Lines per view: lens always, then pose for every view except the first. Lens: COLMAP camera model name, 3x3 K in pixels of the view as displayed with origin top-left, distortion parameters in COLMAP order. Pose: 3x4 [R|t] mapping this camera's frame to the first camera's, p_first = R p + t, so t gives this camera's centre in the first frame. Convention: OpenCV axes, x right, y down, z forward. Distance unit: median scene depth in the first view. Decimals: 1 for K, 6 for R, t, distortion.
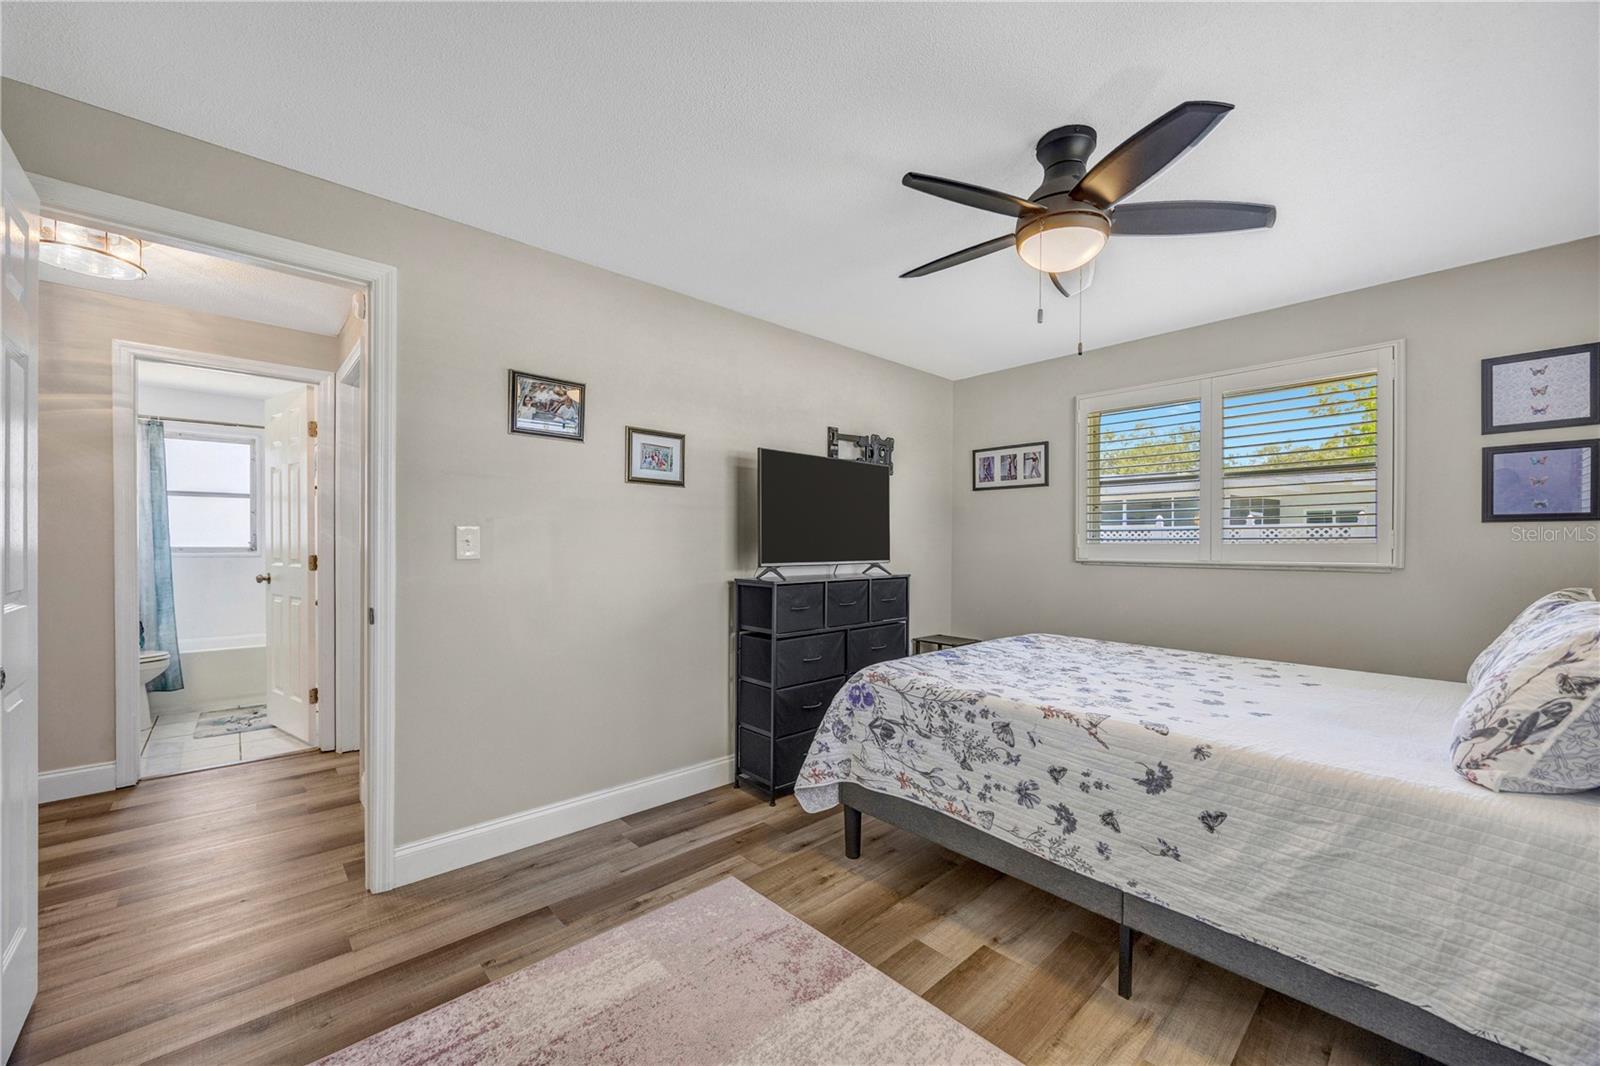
lens RADIAL K [[614.2, 0, 764.4], [0, 614.2, 544.6], [0, 0, 1]] dist [-0.001252, 0.000217]
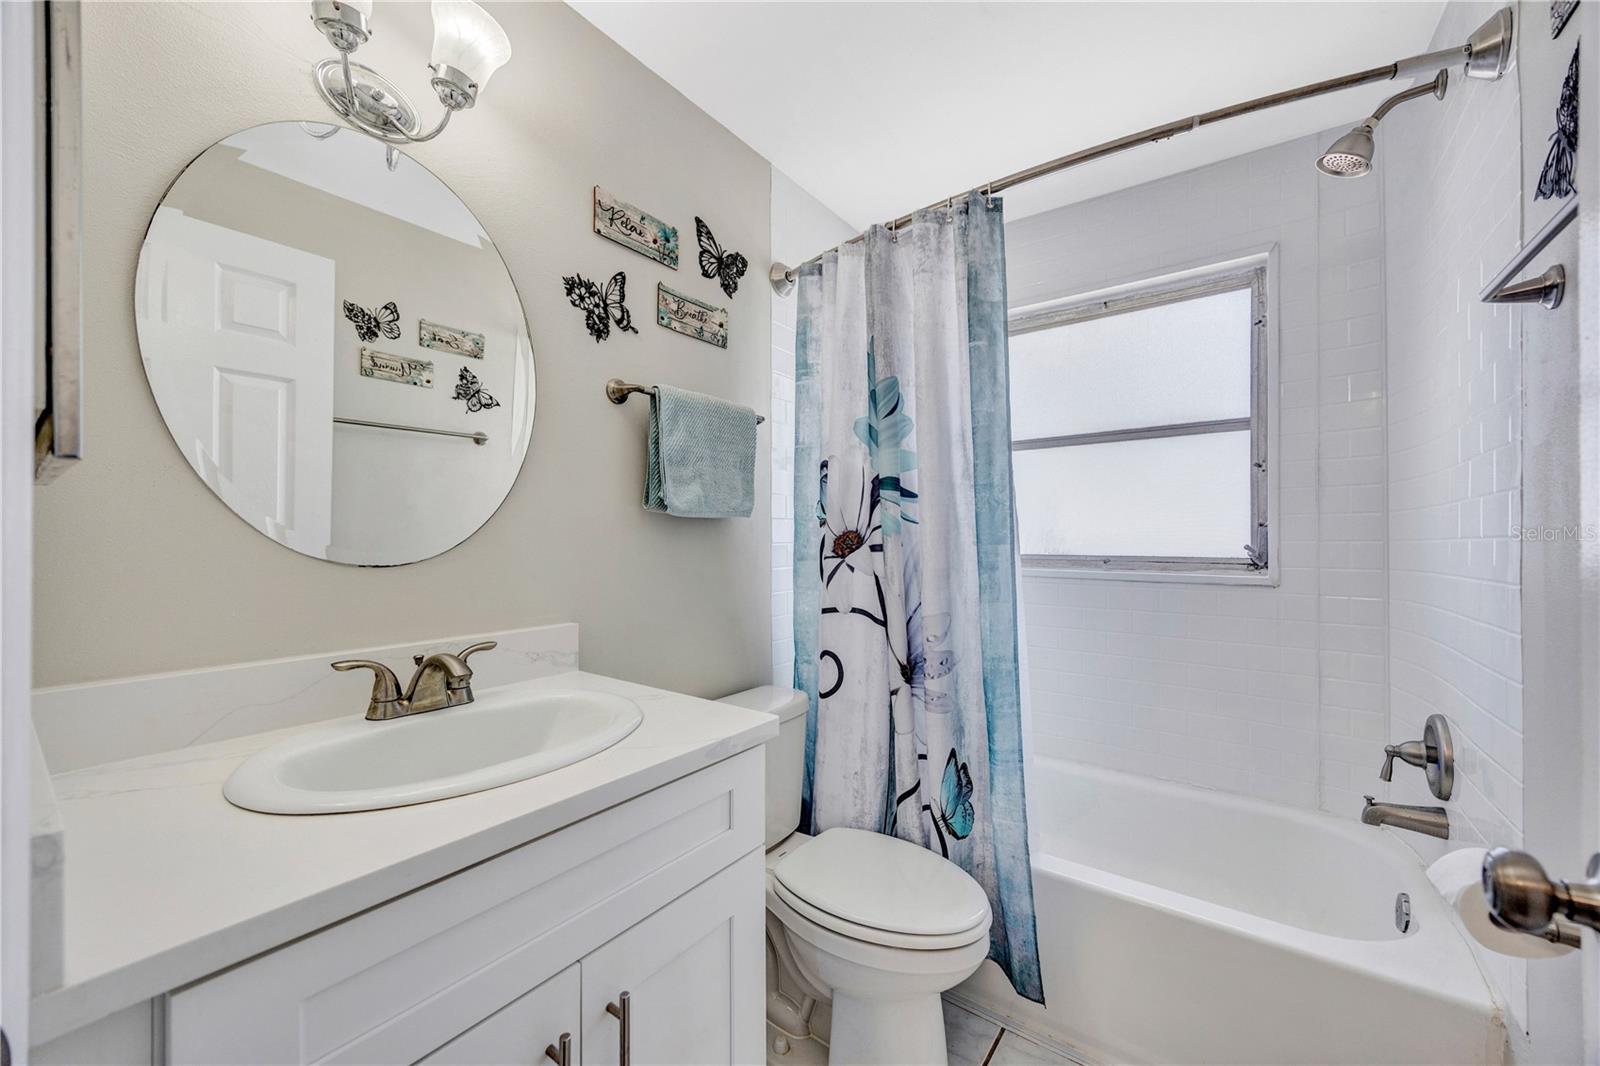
lens RADIAL K [[614.2, 0, 780.0], [0, 614.2, 531.8], [0, 0, 1]] dist [-0.001252, 0.000217]
pose [[0.212039, -0.001461, -0.977260, -0.564763], [0.000518, 0.999999, -0.001383, -0.010369], [0.977261, -0.000213, 0.212040, 0.678618]]
